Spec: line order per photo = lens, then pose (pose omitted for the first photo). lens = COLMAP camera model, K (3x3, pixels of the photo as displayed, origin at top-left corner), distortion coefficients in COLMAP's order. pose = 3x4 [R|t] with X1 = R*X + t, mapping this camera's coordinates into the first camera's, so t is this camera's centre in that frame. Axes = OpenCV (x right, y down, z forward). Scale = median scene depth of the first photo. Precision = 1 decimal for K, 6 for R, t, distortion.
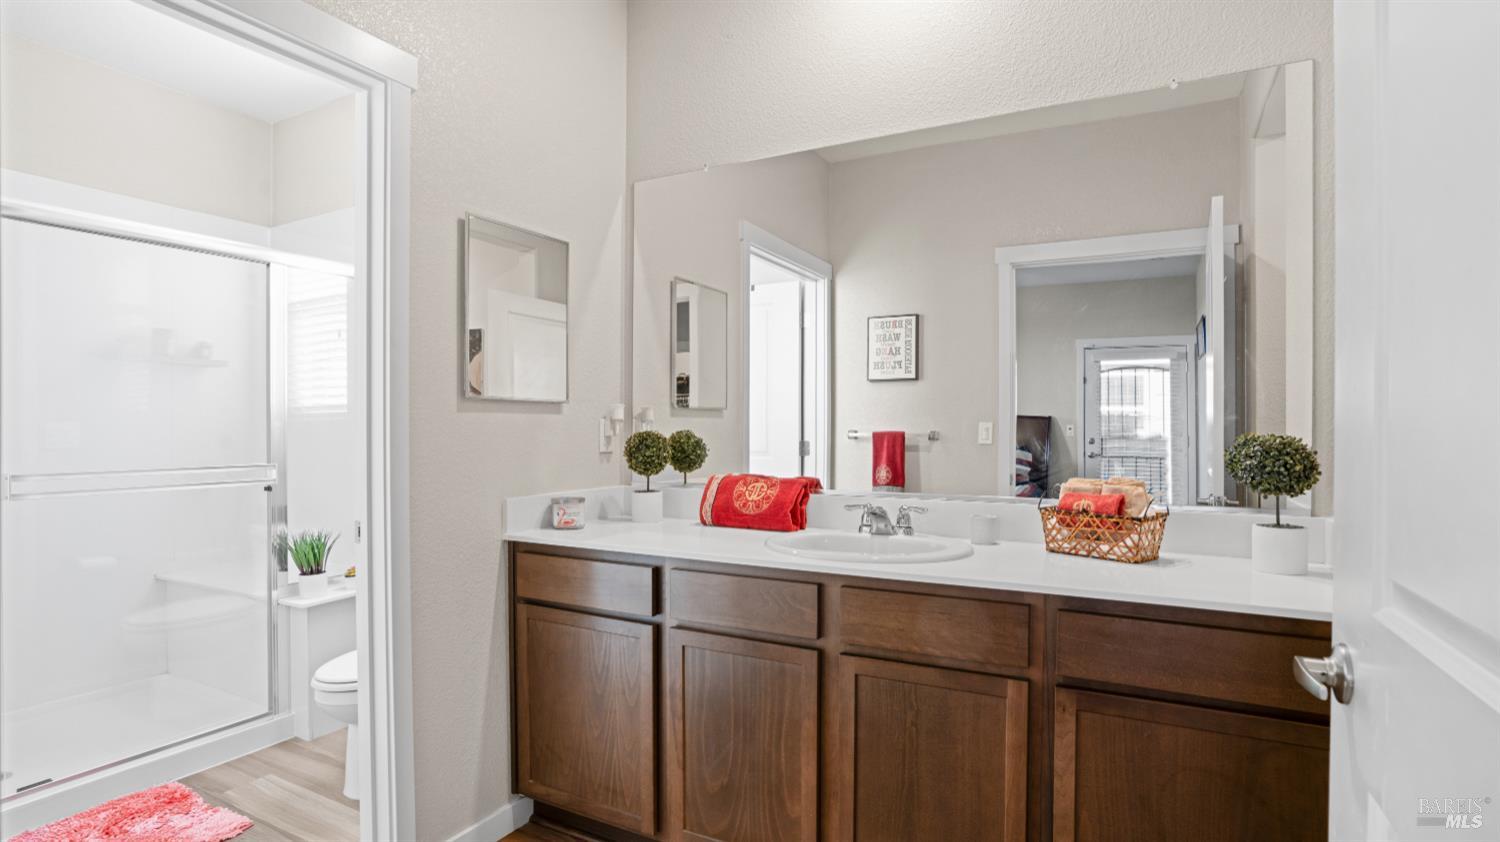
lens RADIAL K [[757.4, 0, 732.8], [0, 757.4, 435.0], [0, 0, 1]] dist [-0.024302, 0.000572]
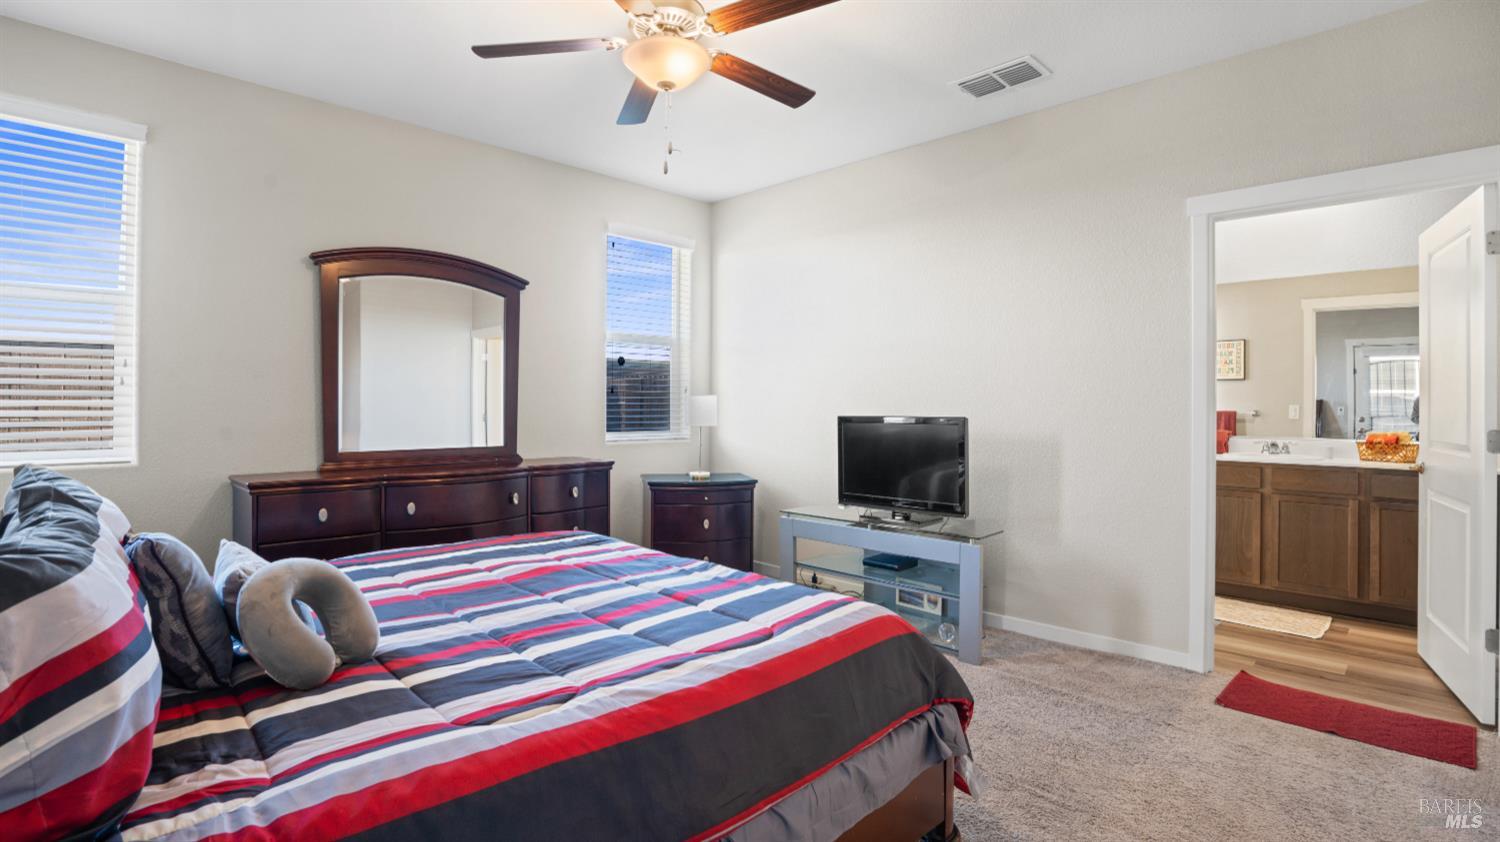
lens RADIAL K [[718.2, 0, 749.1], [0, 718.2, 402.8], [0, 0, 1]] dist [-0.037876, 0.021149]
pose [[0.967658, 0.003040, -0.252246, -0.622222], [-0.006844, 0.999876, -0.014206, 0.011139], [0.252172, 0.015473, 0.967559, -1.156471]]
